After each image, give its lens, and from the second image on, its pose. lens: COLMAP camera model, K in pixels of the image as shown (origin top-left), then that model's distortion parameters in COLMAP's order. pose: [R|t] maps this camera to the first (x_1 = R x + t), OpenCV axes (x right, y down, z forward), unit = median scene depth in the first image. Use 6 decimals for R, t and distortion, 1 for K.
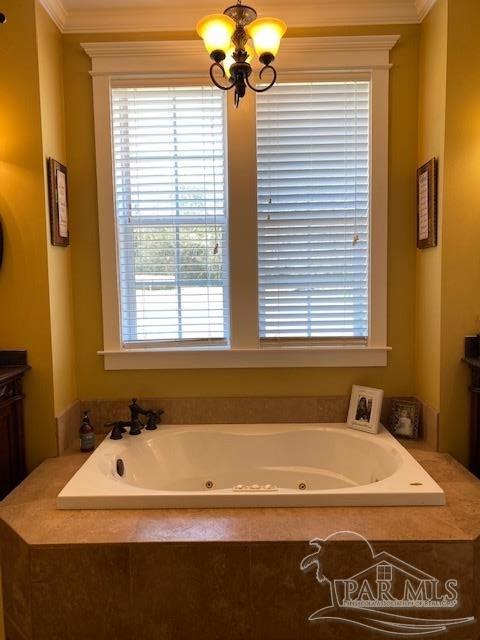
lens RADIAL K [[483.3, 0, 239.6], [0, 483.3, 320.2], [0, 0, 1]] dist [0.022331, -0.027933]
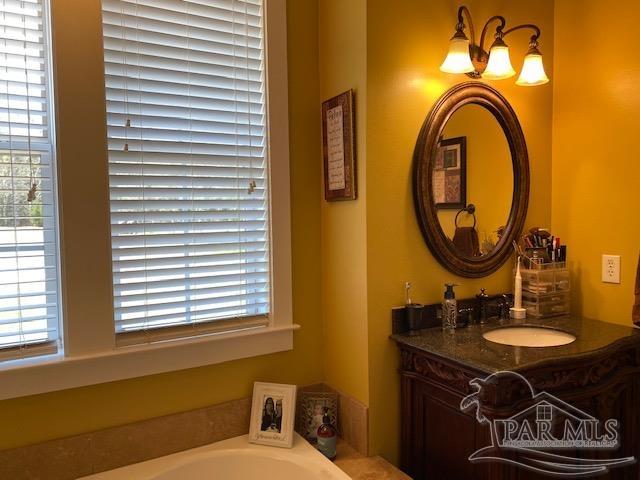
lens RADIAL K [[483.3, 0, 321.5], [0, 483.3, 240.6], [0, 0, 1]] dist [0.022331, -0.027933]
pose [[0.856483, -0.022679, 0.515676, -0.053713], [0.042667, 0.998726, -0.026942, -0.058450], [-0.514408, 0.045077, 0.856360, 0.312209]]
